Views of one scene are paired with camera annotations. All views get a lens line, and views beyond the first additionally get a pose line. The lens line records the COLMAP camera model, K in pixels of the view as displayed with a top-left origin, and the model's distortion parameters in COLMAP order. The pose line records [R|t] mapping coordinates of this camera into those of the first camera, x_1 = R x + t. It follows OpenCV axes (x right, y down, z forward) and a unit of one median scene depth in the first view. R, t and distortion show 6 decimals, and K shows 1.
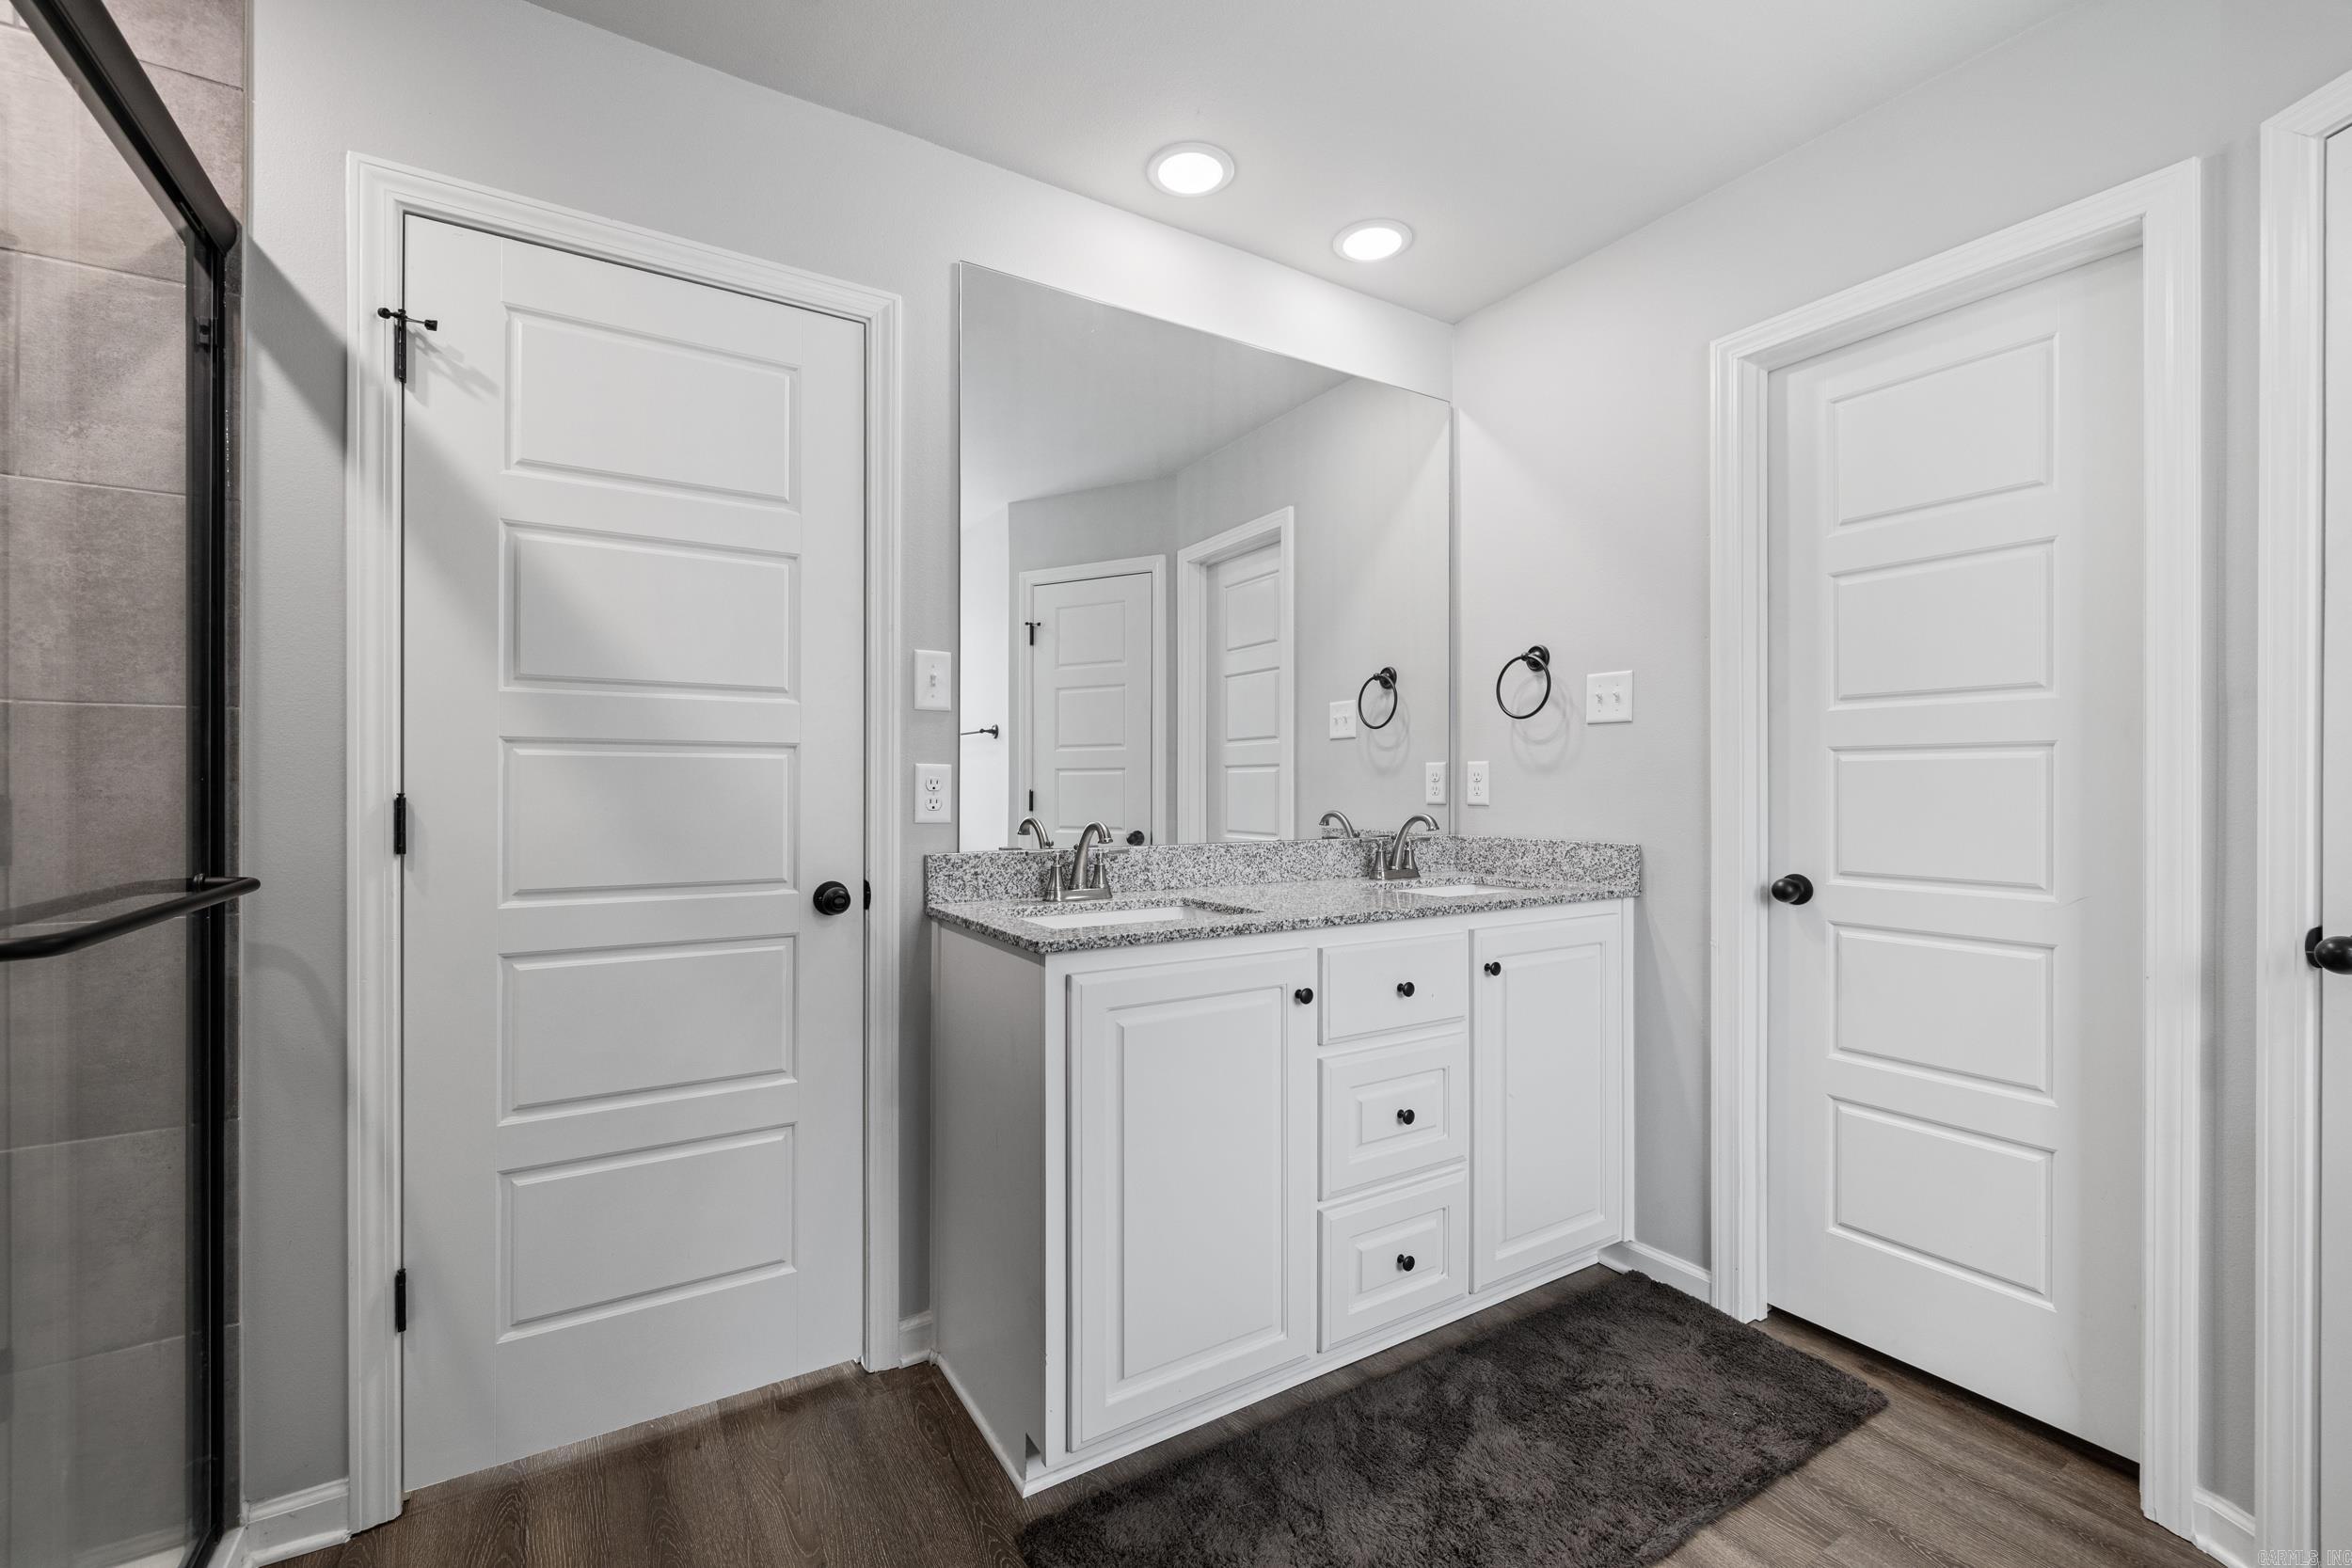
lens RADIAL K [[986.9, 0, 1173.6], [0, 986.9, 780.1], [0, 0, 1]] dist [-0.000133, 0.000013]
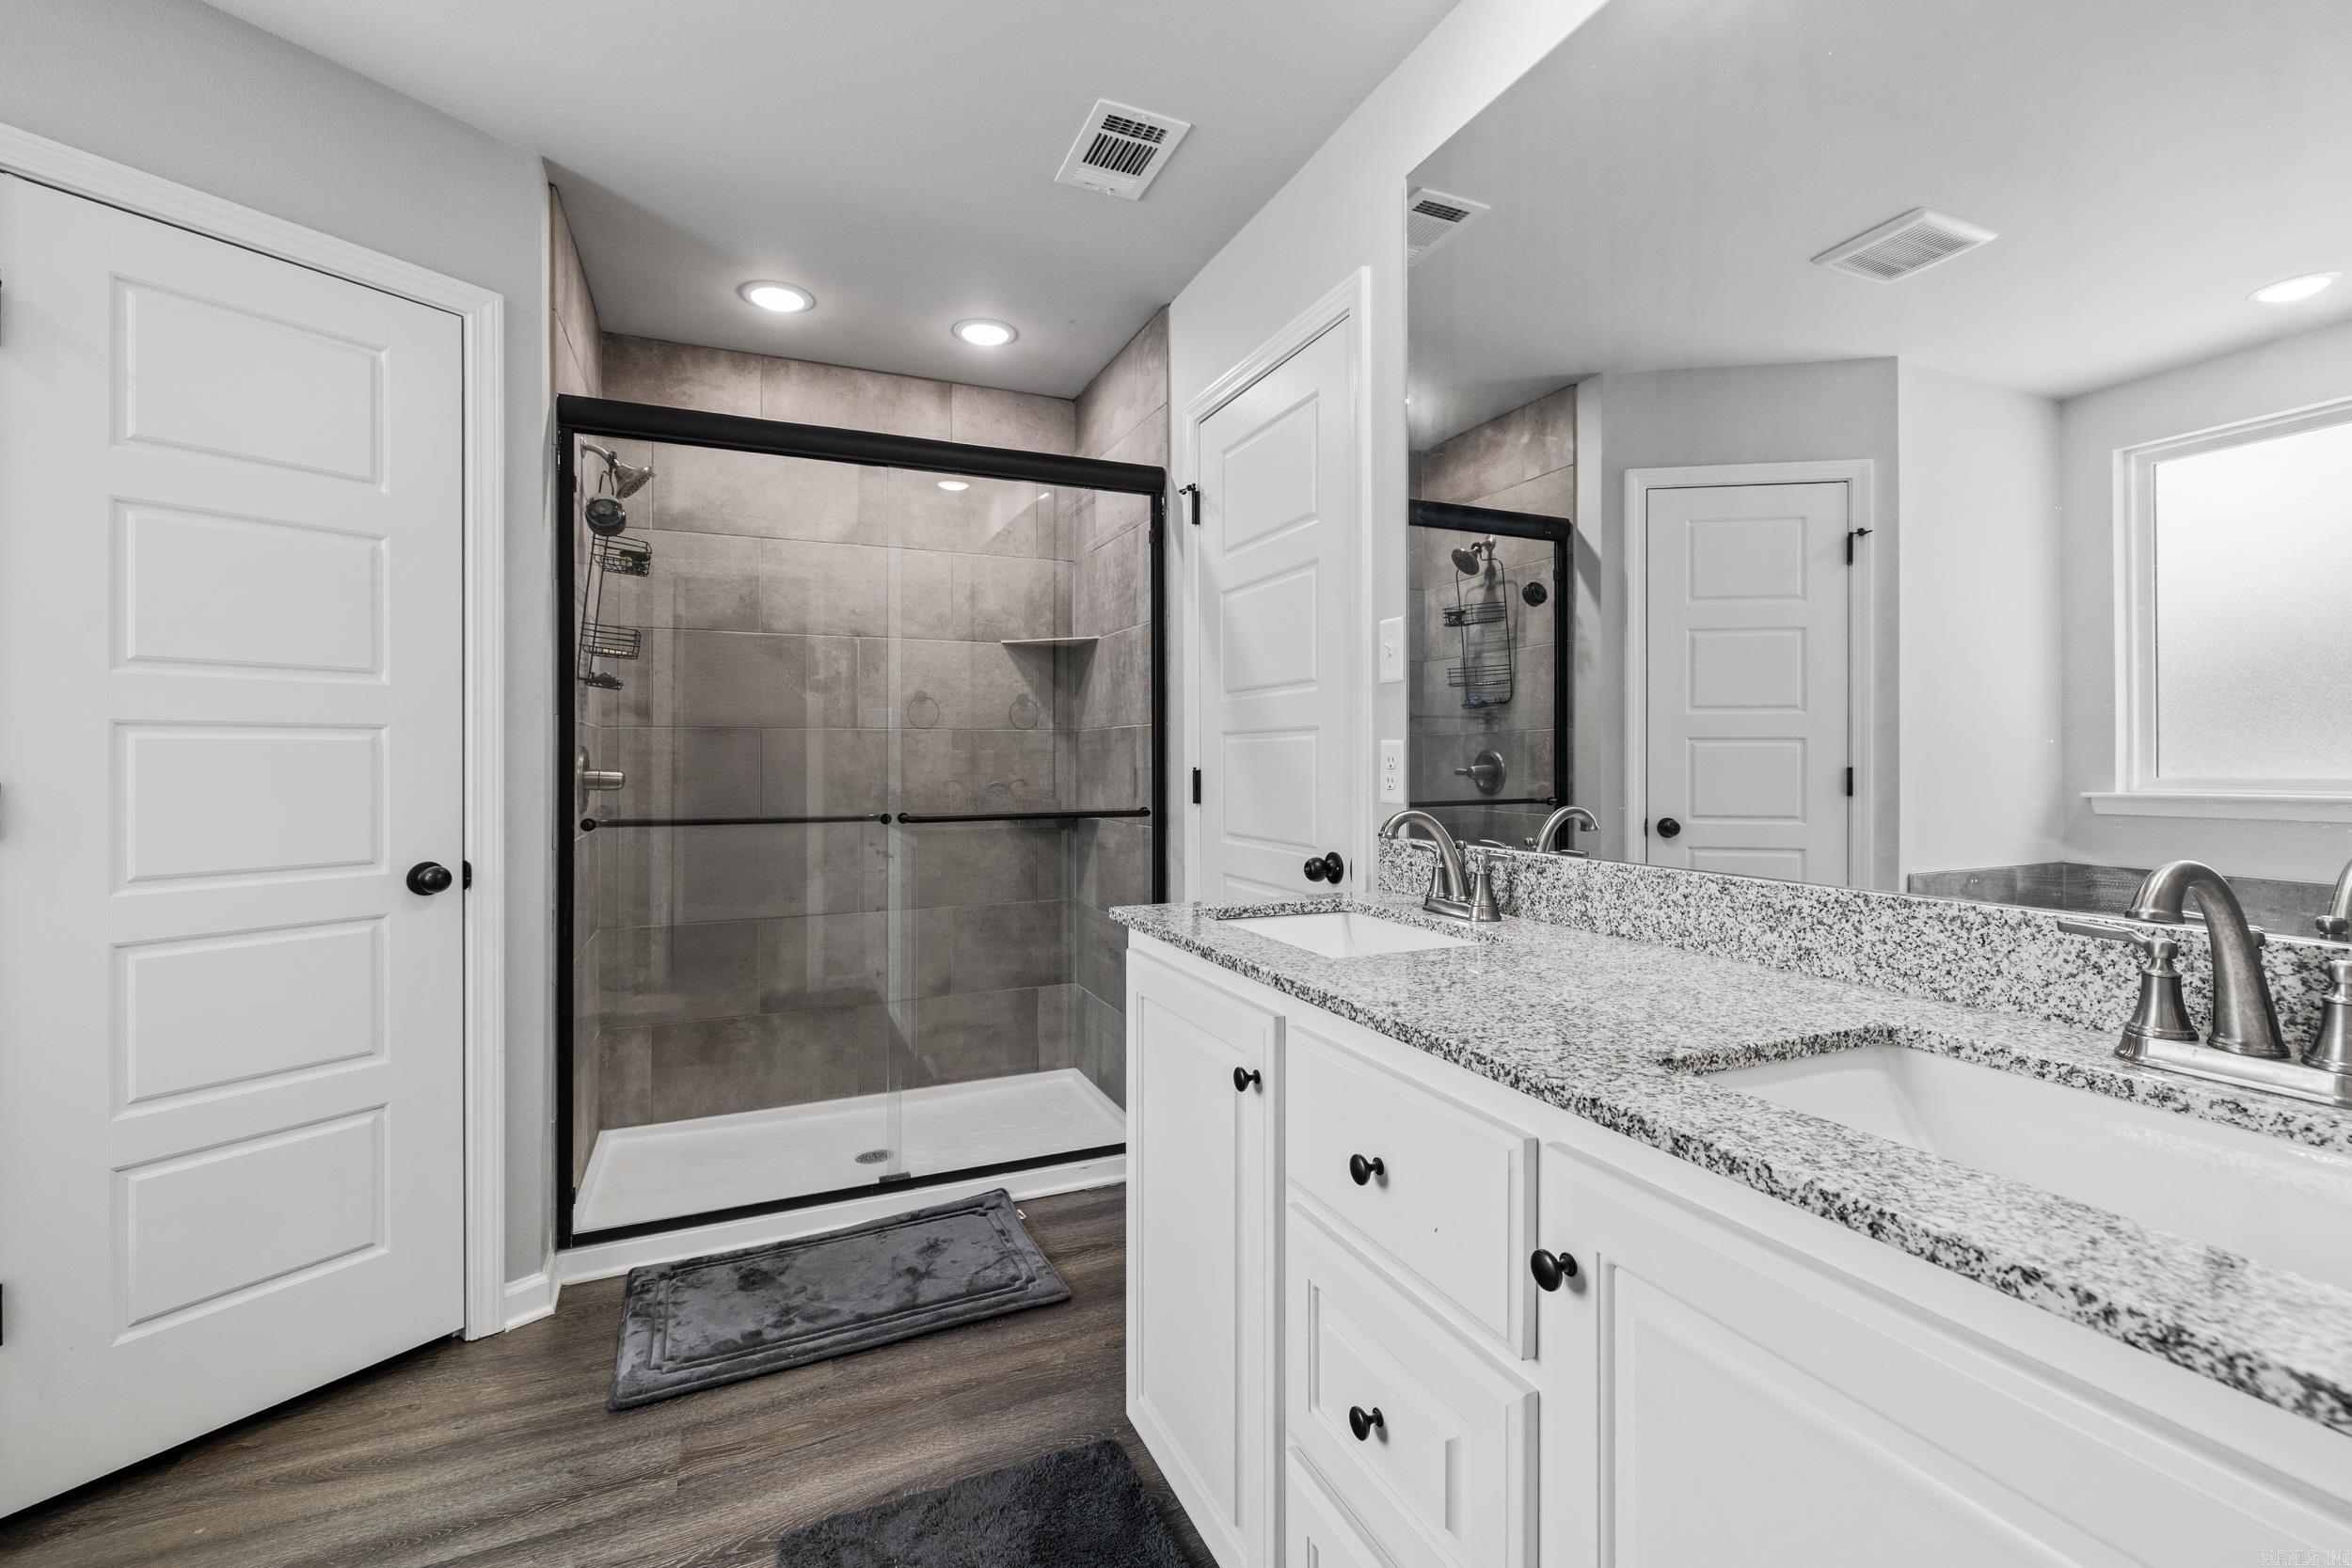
lens RADIAL K [[986.9, 0, 1173.6], [0, 986.9, 780.1], [0, 0, 1]] dist [-0.000133, 0.000013]
pose [[-0.137524, 0.015596, -0.990376, 0.610307], [0.005276, 0.999873, 0.015013, 0.004858], [0.990484, -0.003161, -0.137589, 0.794573]]
